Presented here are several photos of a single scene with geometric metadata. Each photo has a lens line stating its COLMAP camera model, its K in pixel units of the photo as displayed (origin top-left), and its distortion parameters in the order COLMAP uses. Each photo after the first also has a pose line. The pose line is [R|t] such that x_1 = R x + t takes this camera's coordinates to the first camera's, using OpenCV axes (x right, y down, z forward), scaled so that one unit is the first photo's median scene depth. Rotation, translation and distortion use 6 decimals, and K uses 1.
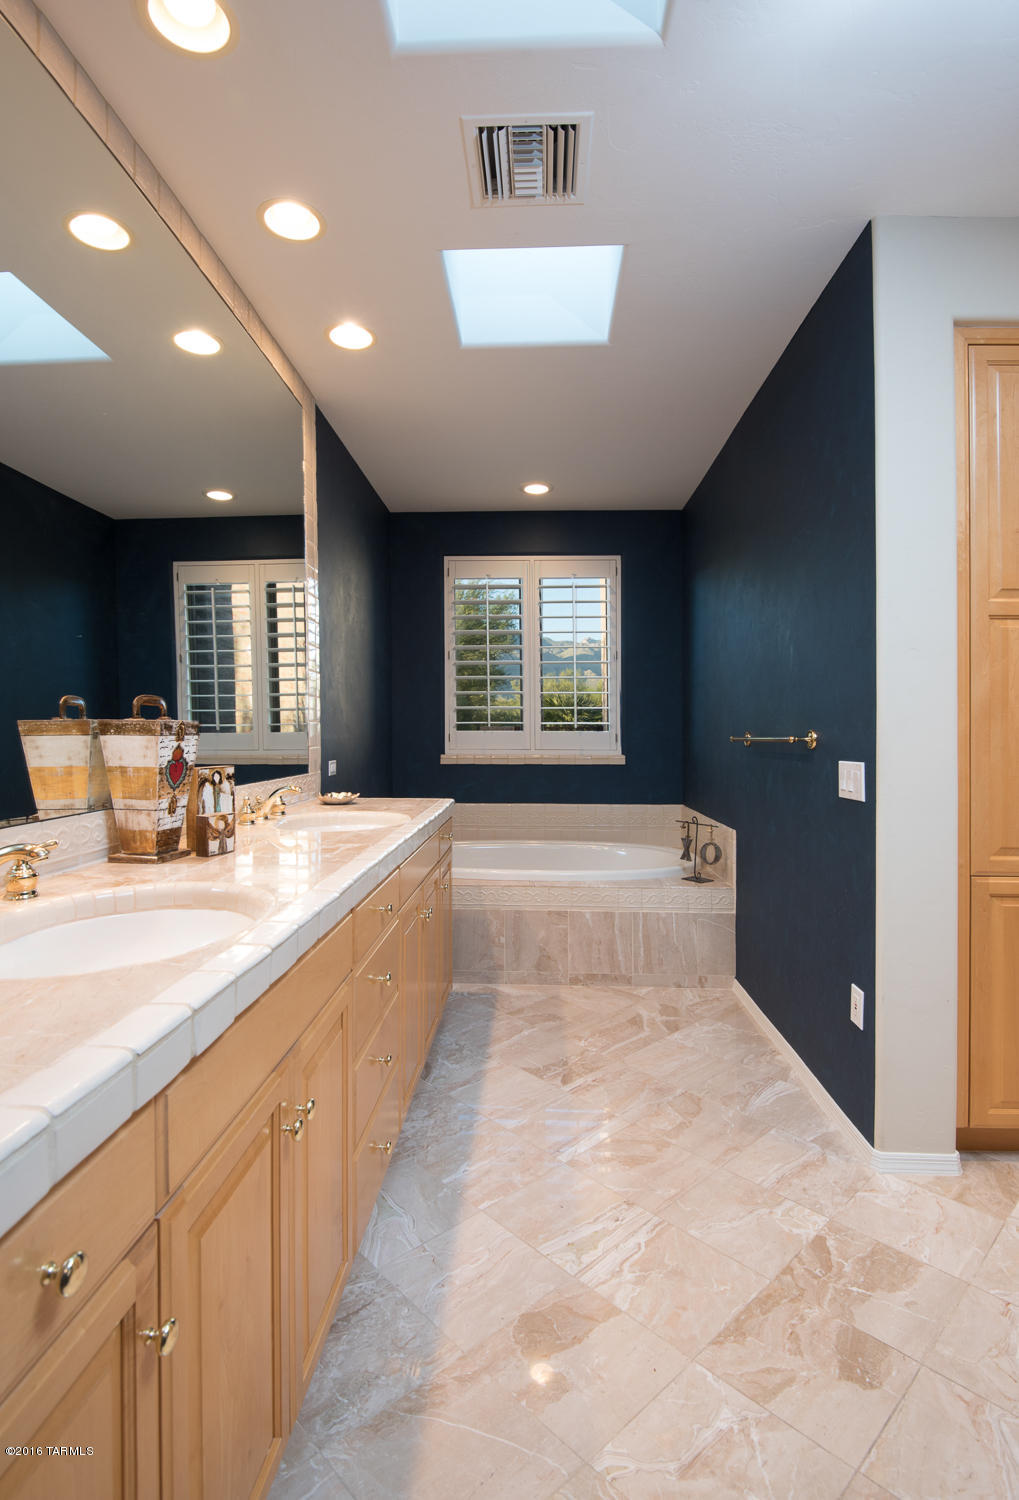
lens RADIAL K [[736.7, 0, 507.9], [0, 736.7, 719.2], [0, 0, 1]] dist [-0.001041, -0.000170]
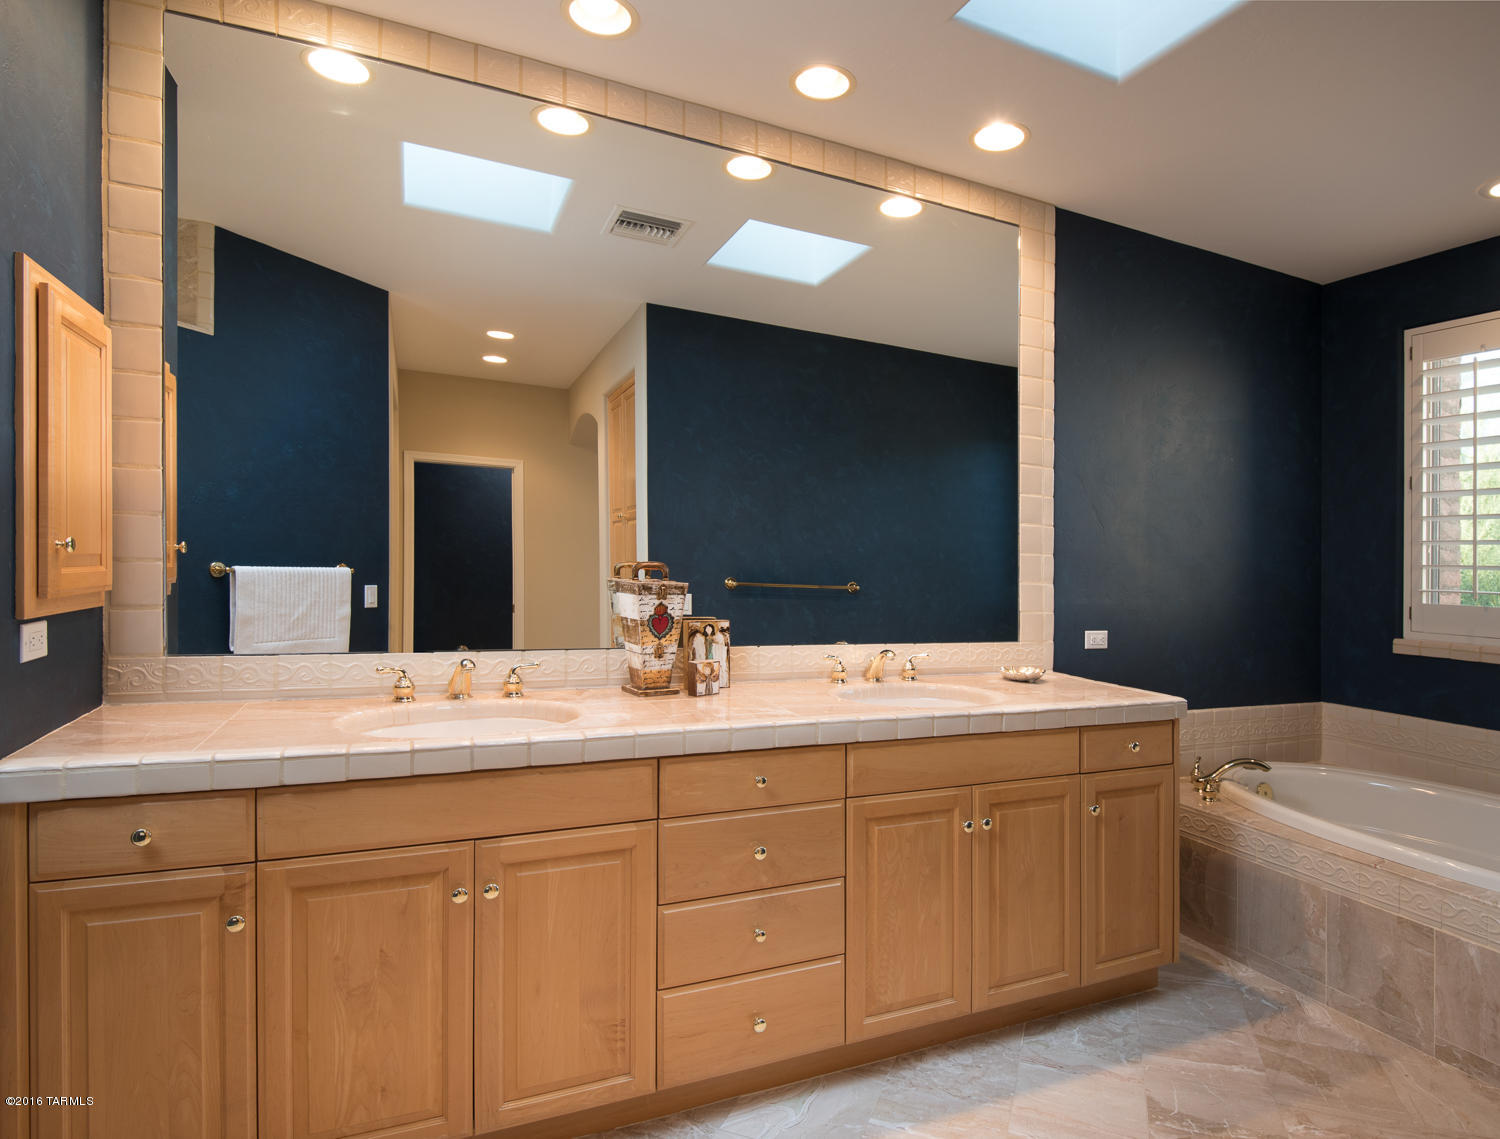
lens RADIAL K [[813.4, 0, 750.0], [0, 813.4, 569.5], [0, 0, 1]] dist [0.000313, -0.015376]
pose [[0.455824, 0.017771, -0.889893, 0.424364], [-0.014303, 0.999818, 0.012640, -0.020330], [0.889955, 0.006966, 0.455995, 0.262876]]
